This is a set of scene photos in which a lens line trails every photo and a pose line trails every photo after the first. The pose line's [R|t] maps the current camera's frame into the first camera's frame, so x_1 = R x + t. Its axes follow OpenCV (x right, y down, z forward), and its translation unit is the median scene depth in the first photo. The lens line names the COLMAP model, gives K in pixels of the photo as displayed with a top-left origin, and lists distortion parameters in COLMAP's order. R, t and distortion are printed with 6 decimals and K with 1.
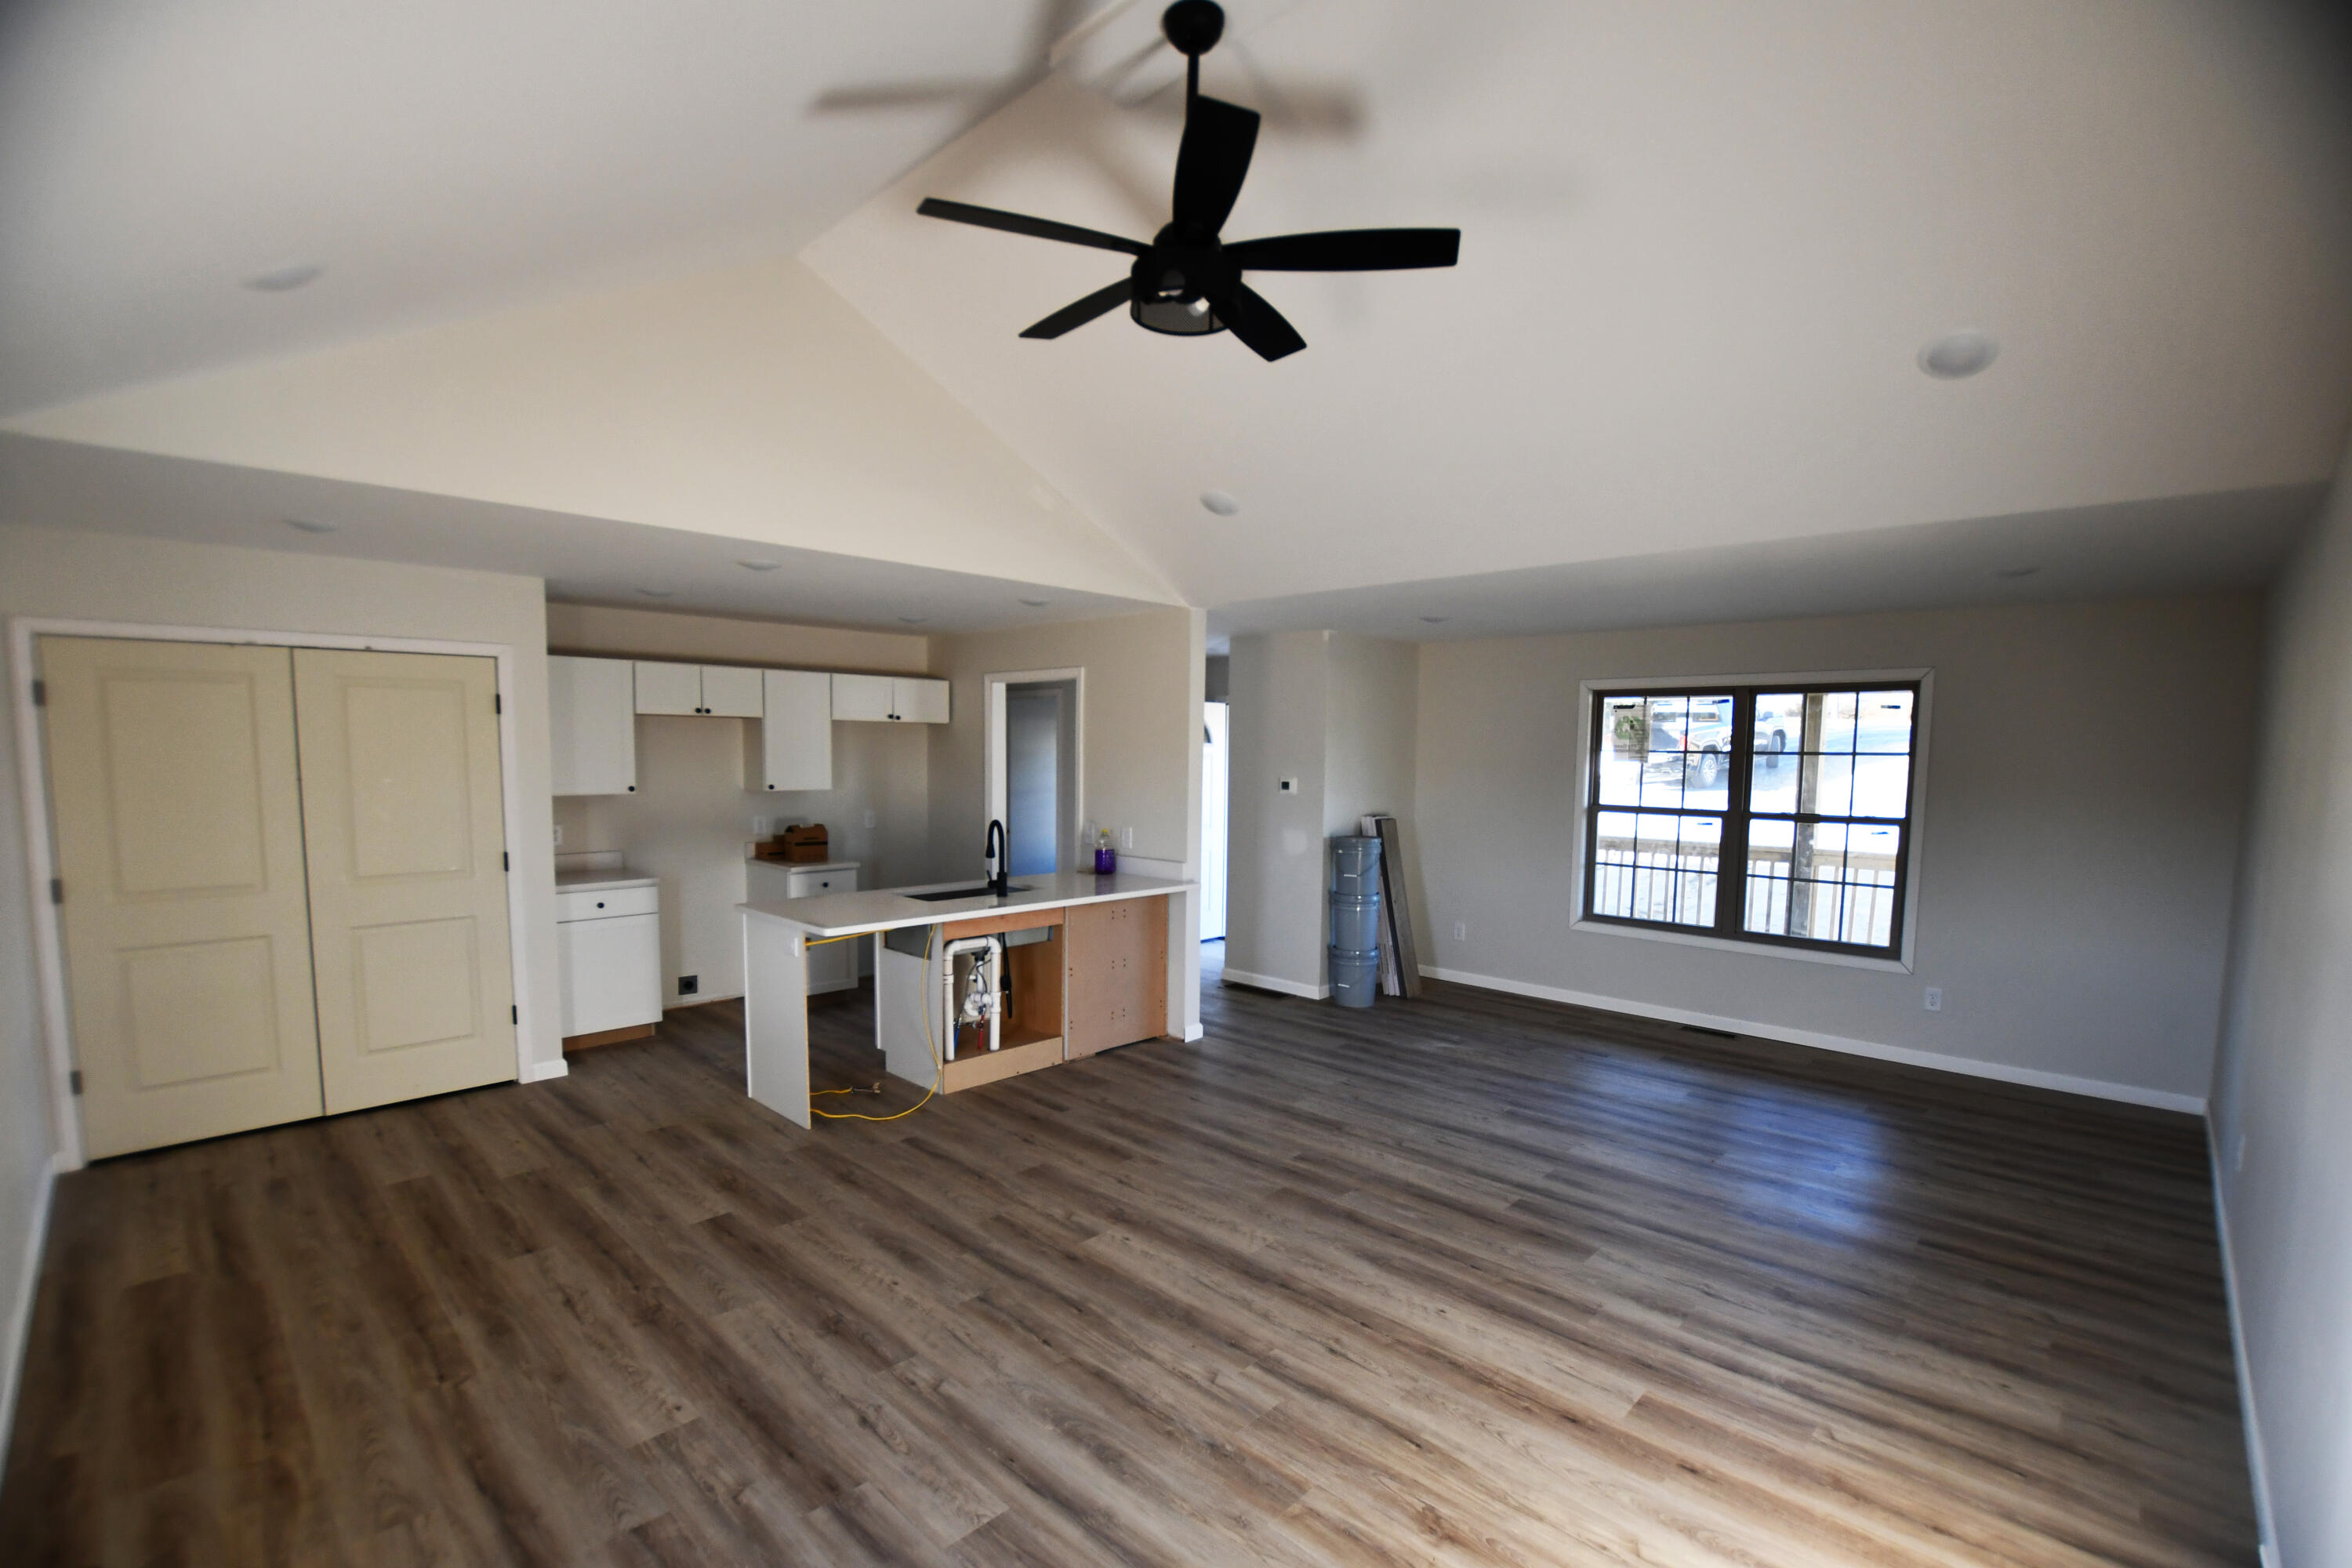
lens RADIAL K [[1033.9, 0, 1164.7], [0, 1033.9, 817.7], [0, 0, 1]] dist [-0.031430, 0.001303]
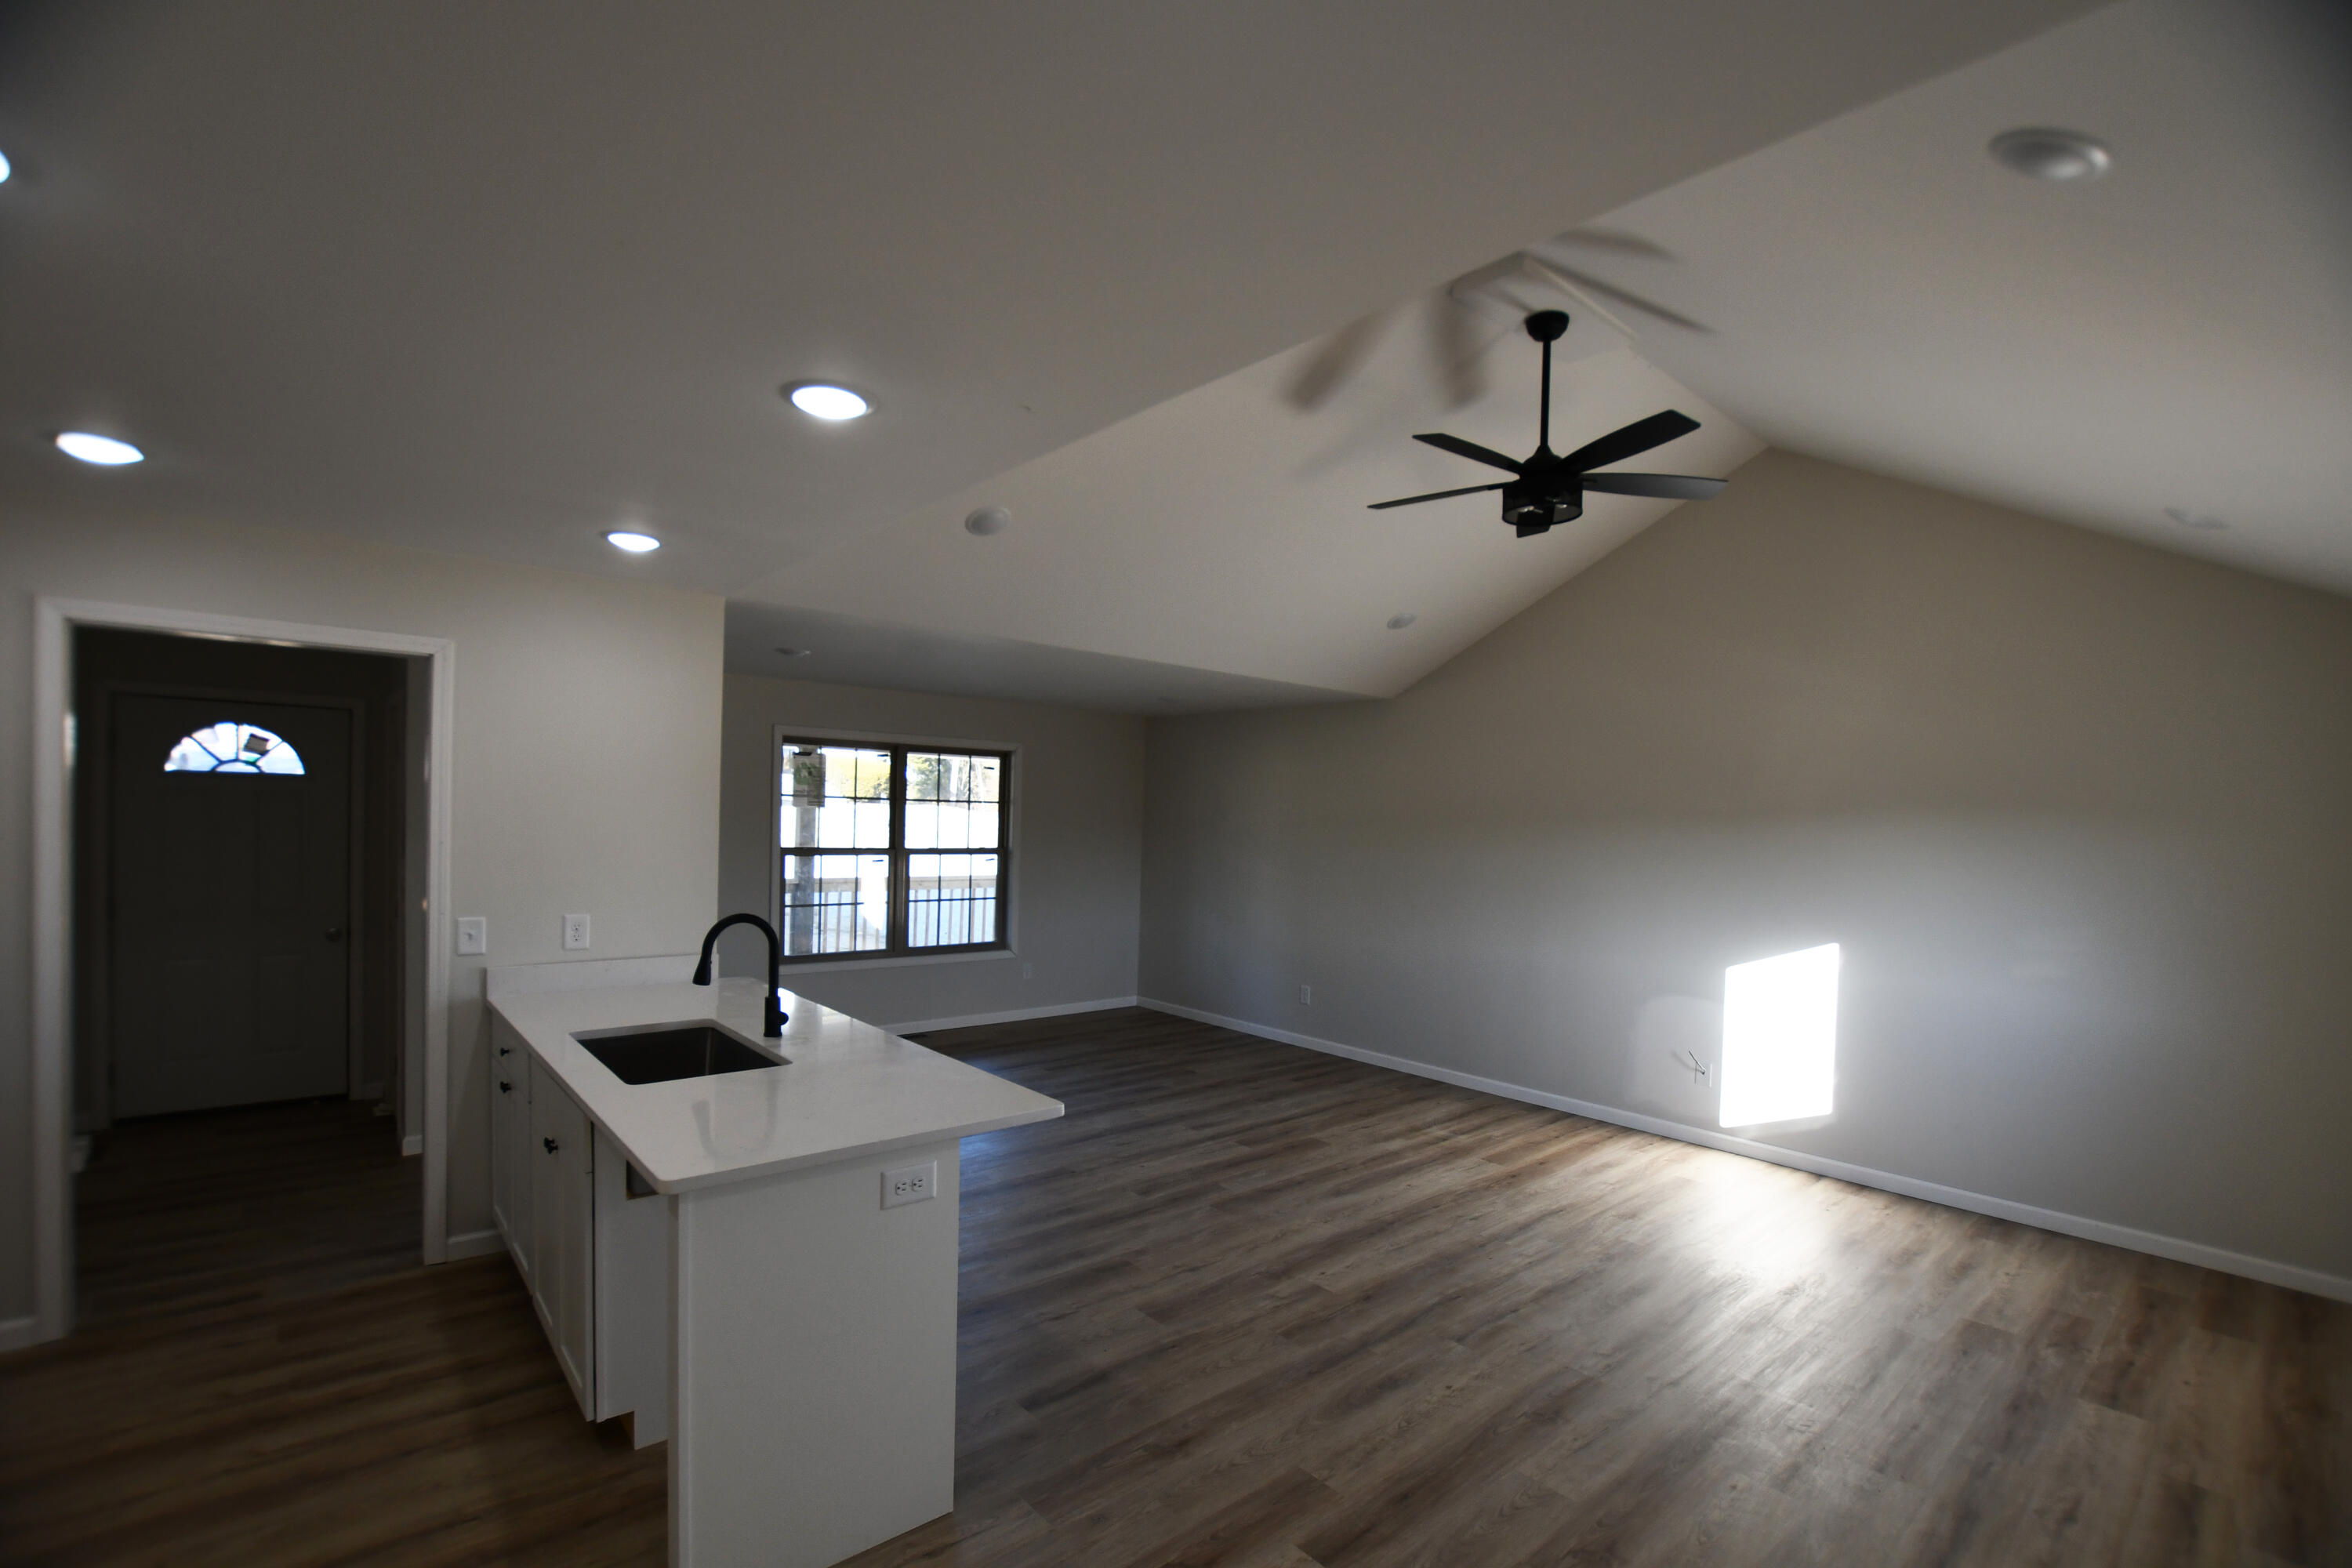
lens RADIAL K [[1033.9, 0, 1164.7], [0, 1033.9, 817.7], [0, 0, 1]] dist [-0.031430, 0.001303]
pose [[0.083642, -0.011409, 0.996431, -1.047380], [0.038359, 0.999230, 0.008221, -0.068786], [-0.995757, 0.037535, 0.084015, 1.011389]]
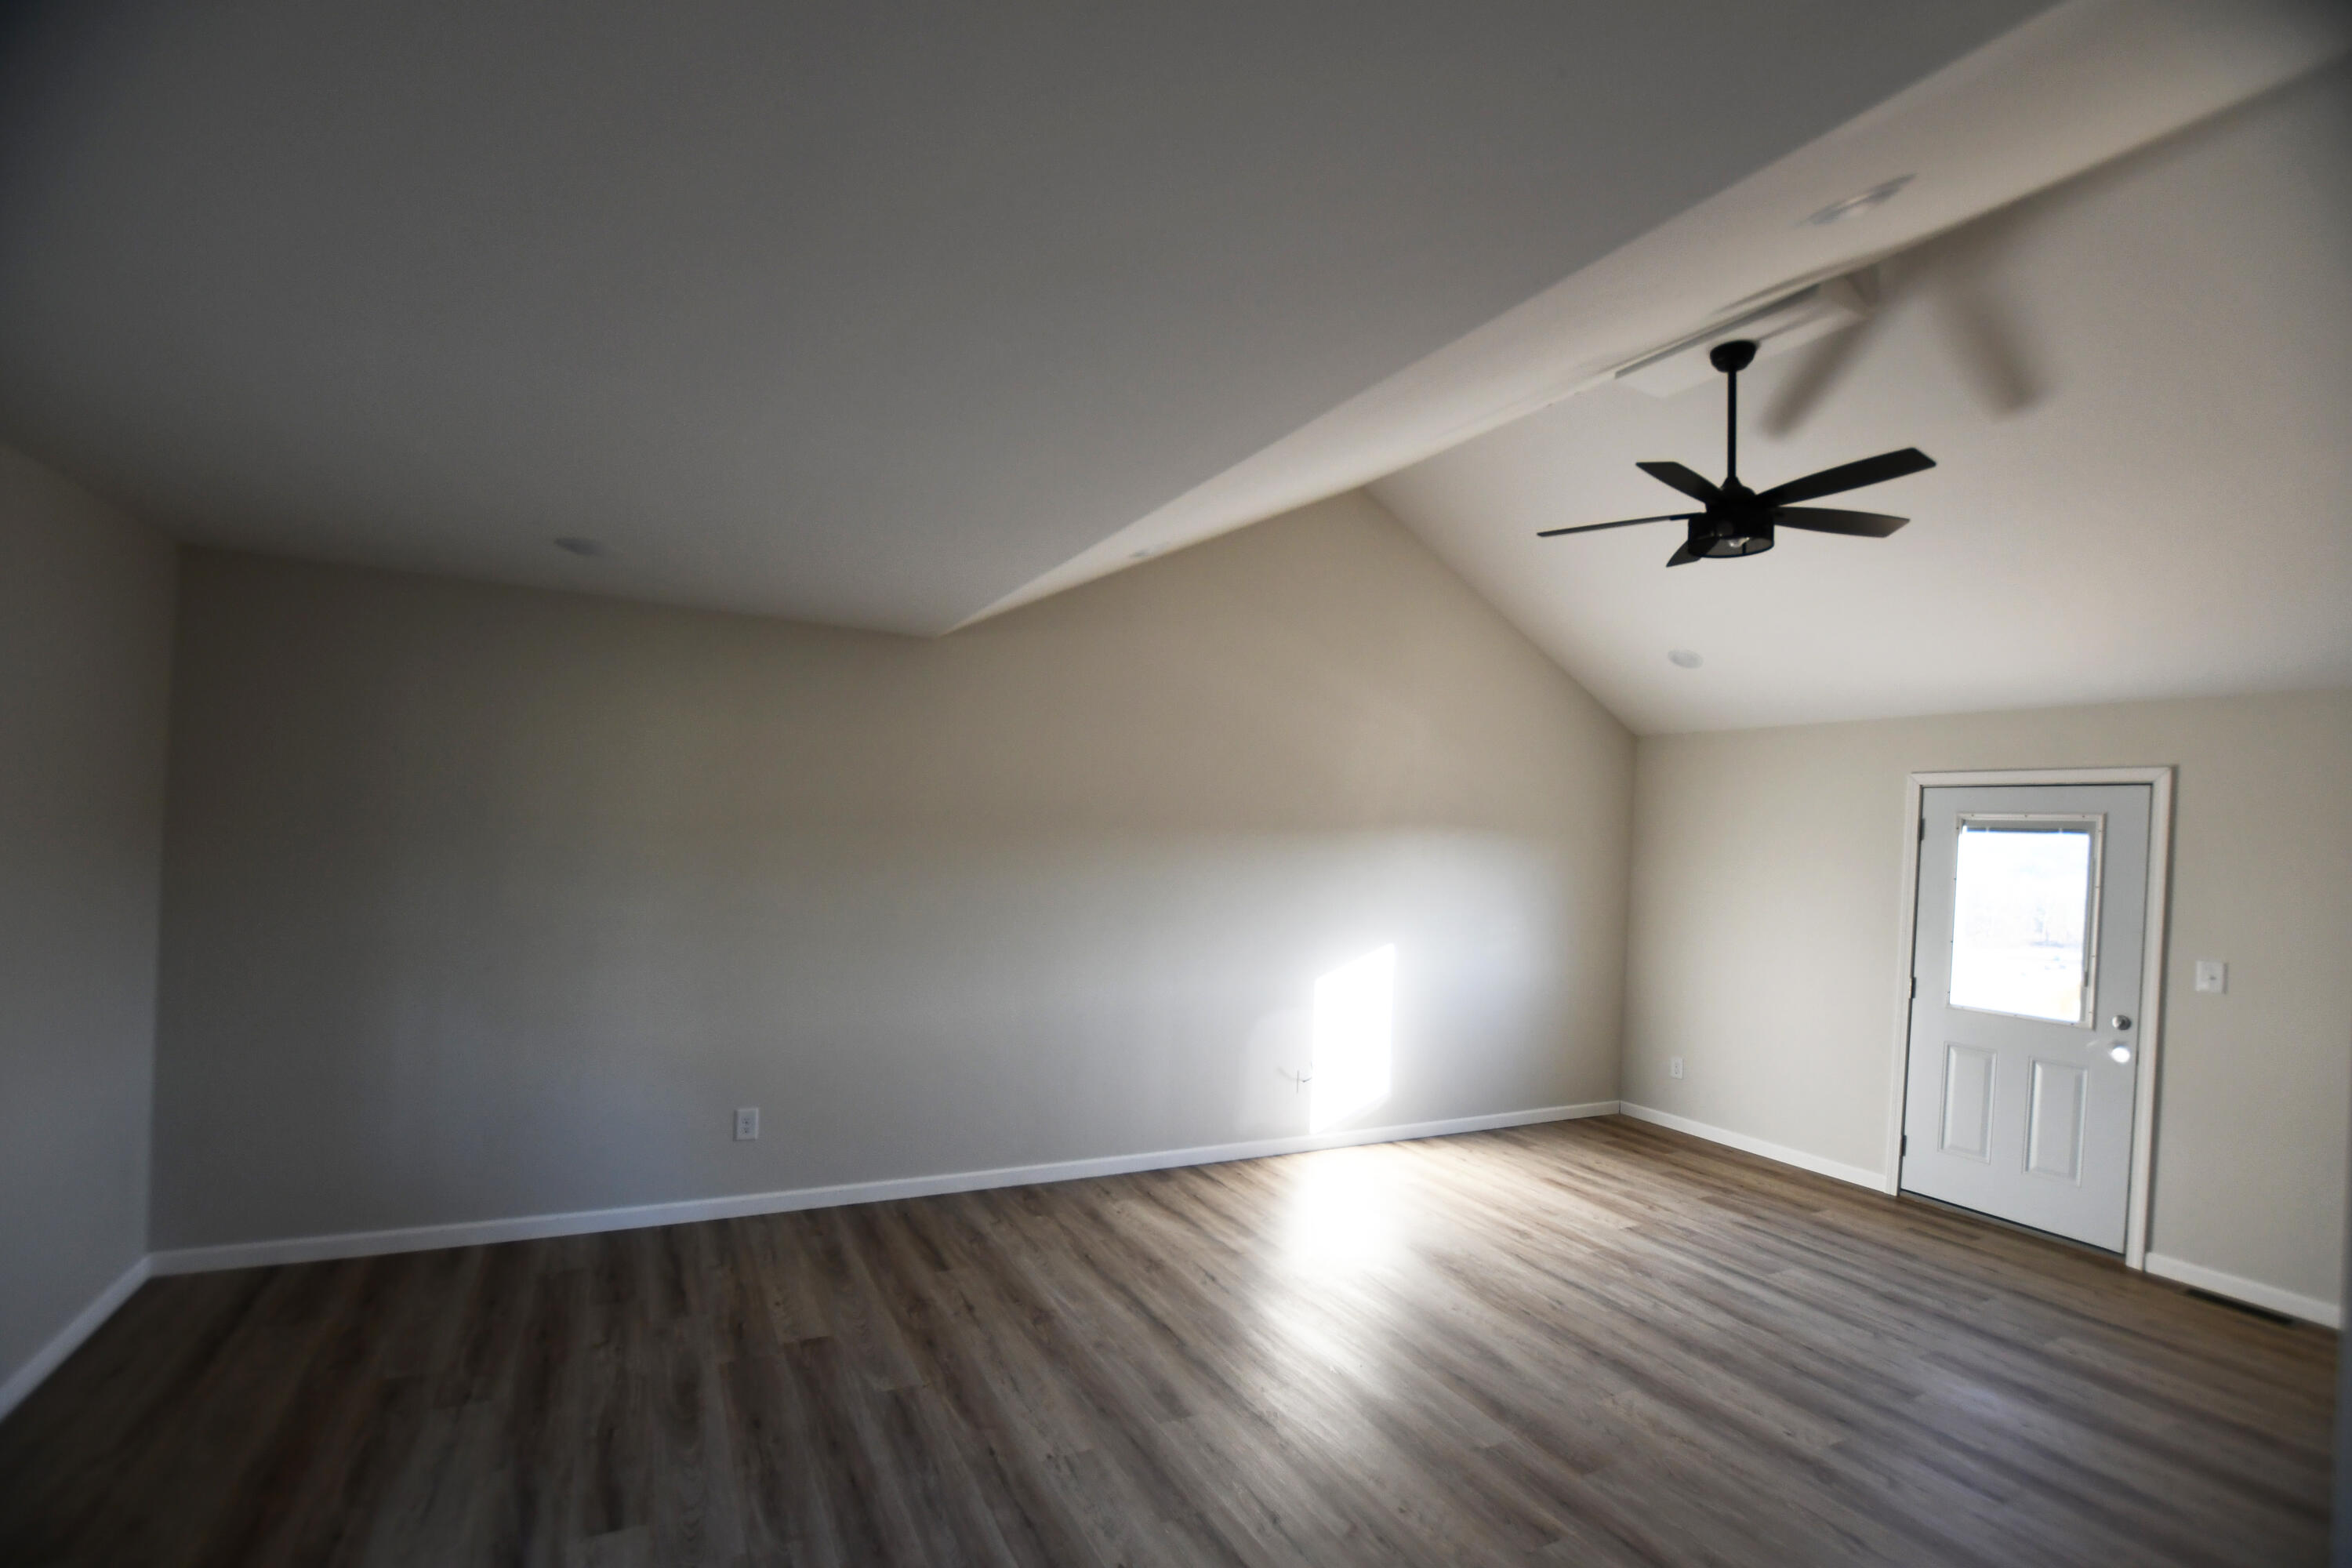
lens RADIAL K [[1033.9, 0, 1164.7], [0, 1033.9, 817.7], [0, 0, 1]] dist [-0.031430, 0.001303]
pose [[-0.948015, -0.054117, 0.313591, 0.207921], [-0.038745, 0.997732, 0.055051, -0.117894], [-0.315859, 0.040039, -0.947961, 1.848931]]
